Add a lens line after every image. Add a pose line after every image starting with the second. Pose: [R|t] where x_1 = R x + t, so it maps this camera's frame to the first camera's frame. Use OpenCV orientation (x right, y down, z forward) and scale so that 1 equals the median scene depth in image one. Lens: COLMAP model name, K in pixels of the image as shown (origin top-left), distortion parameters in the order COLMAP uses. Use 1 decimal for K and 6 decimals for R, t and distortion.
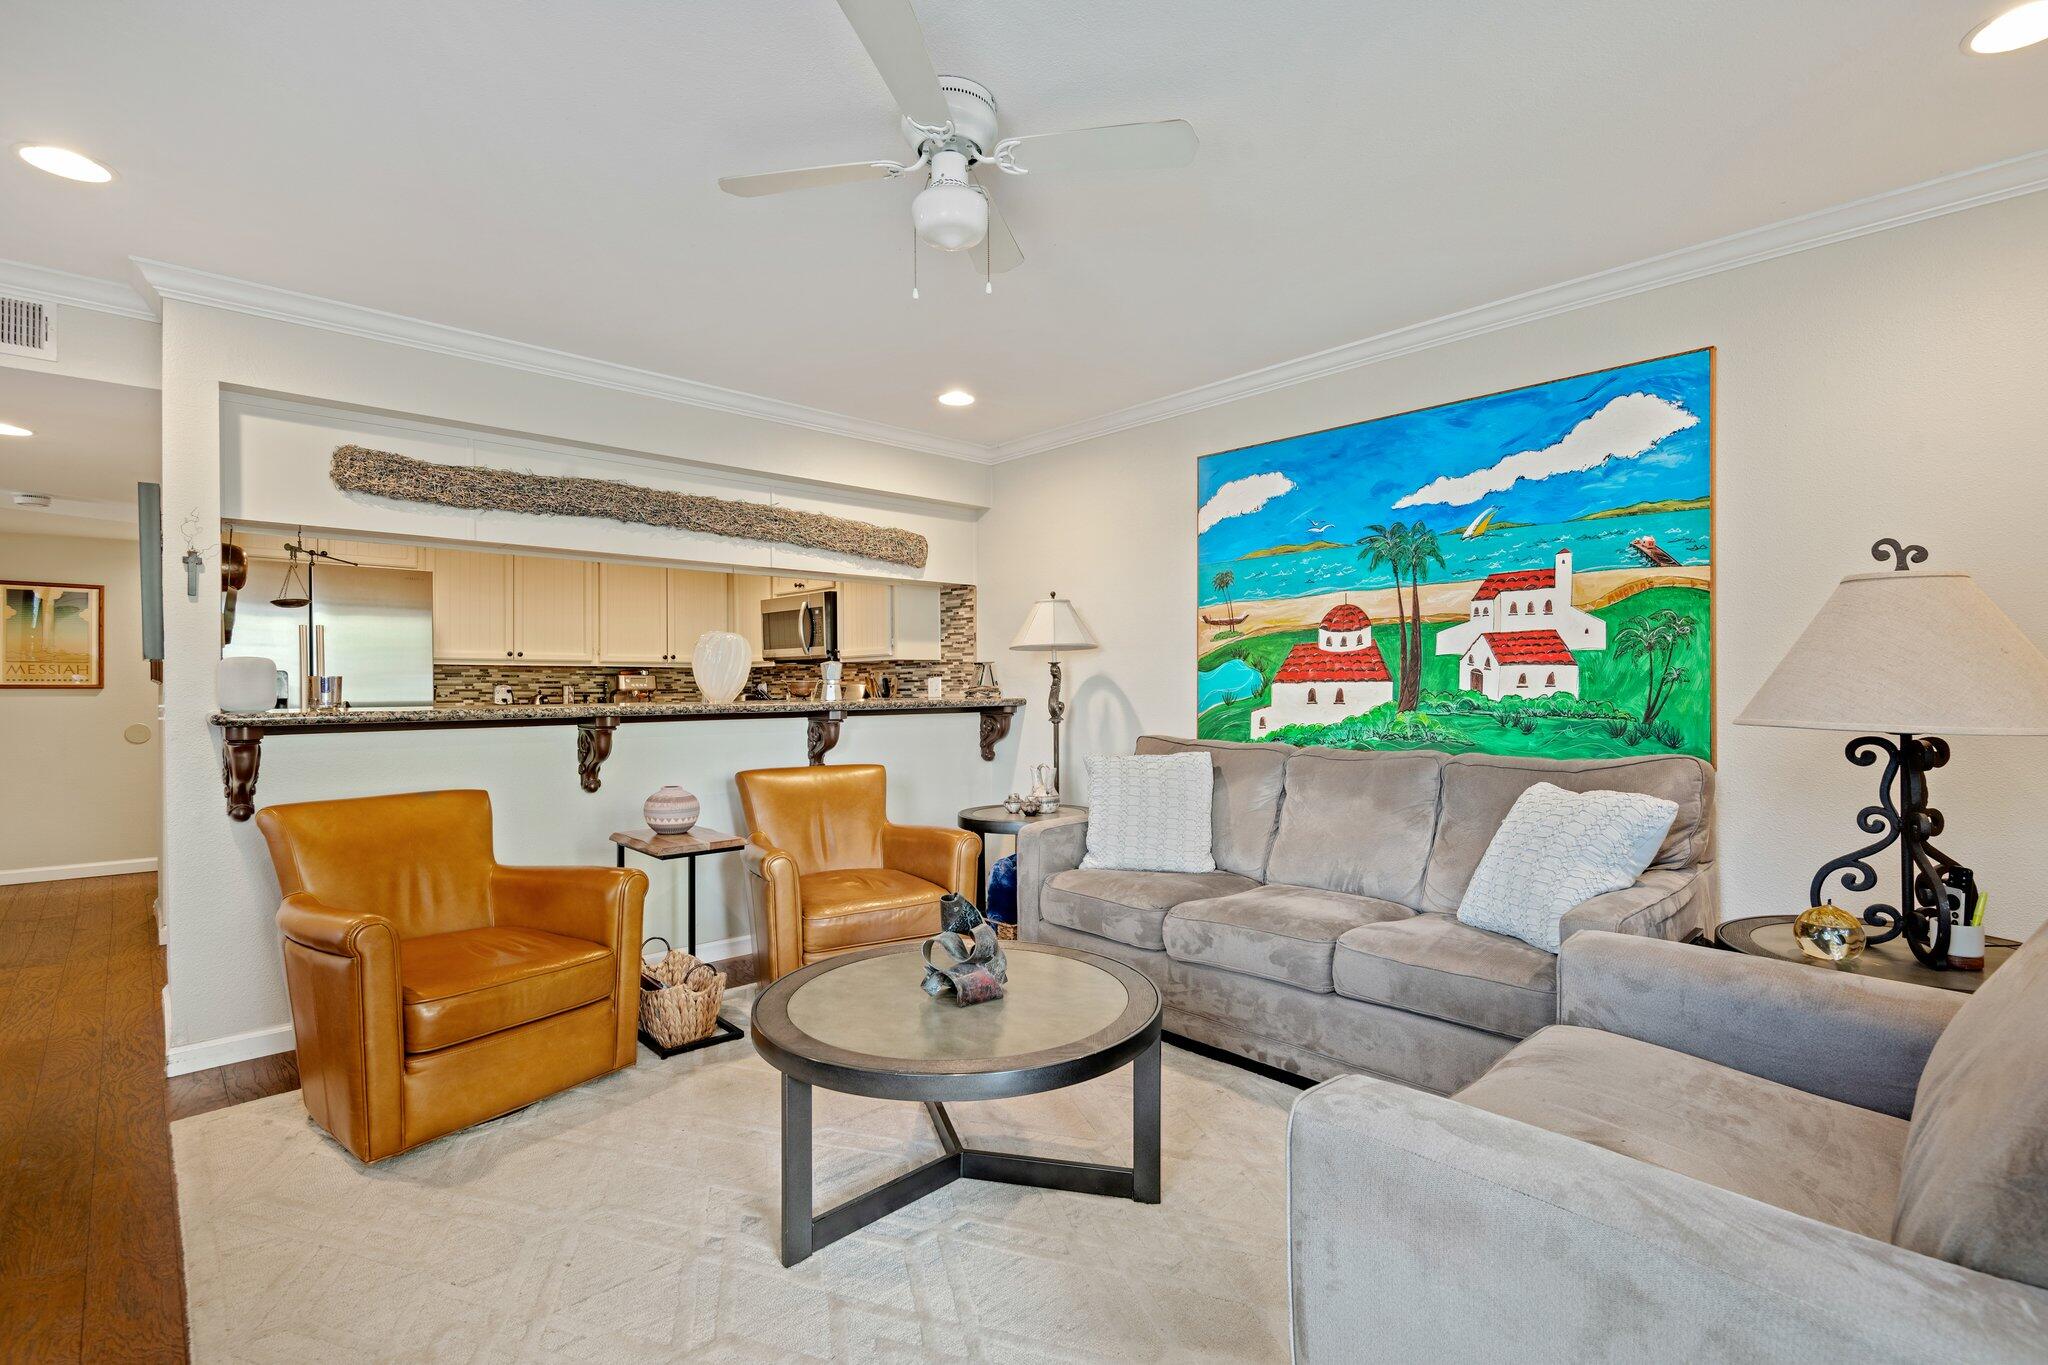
lens RADIAL K [[949.8, 0, 1023.9], [0, 949.8, 681.2], [0, 0, 1]] dist [0.001472, -0.000368]
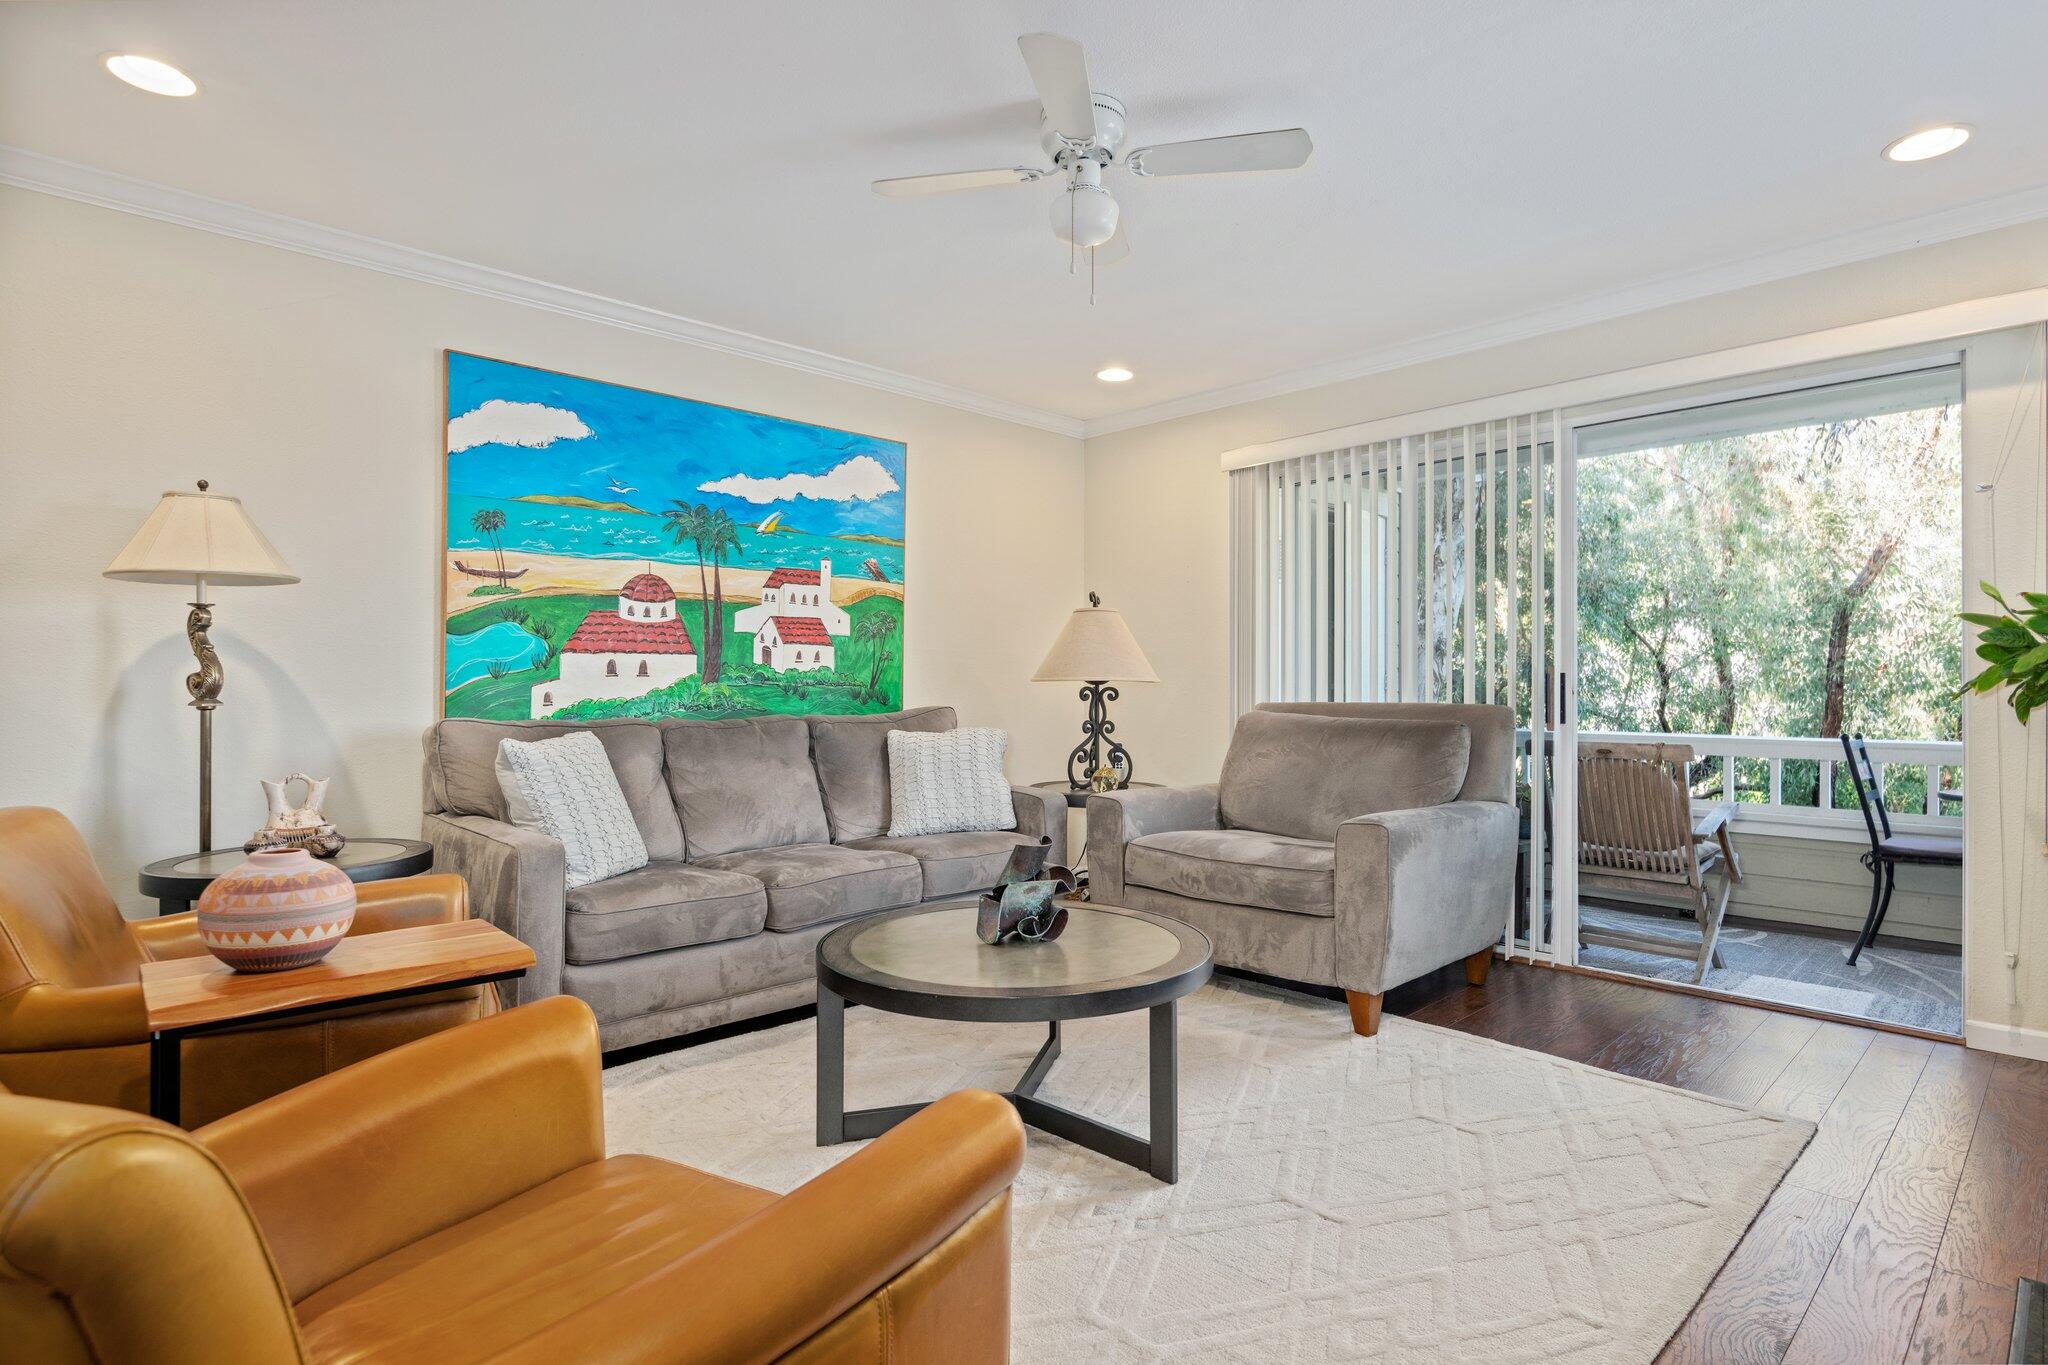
lens RADIAL K [[1067.8, 0, 1023.3], [0, 1067.8, 686.1], [0, 0, 1]] dist [0.006647, 0.000058]
pose [[-0.014770, 0.008753, 0.999853, -0.785477], [-0.001754, 0.999960, -0.008780, 0.044185], [-0.999889, -0.001884, -0.014754, 0.651661]]
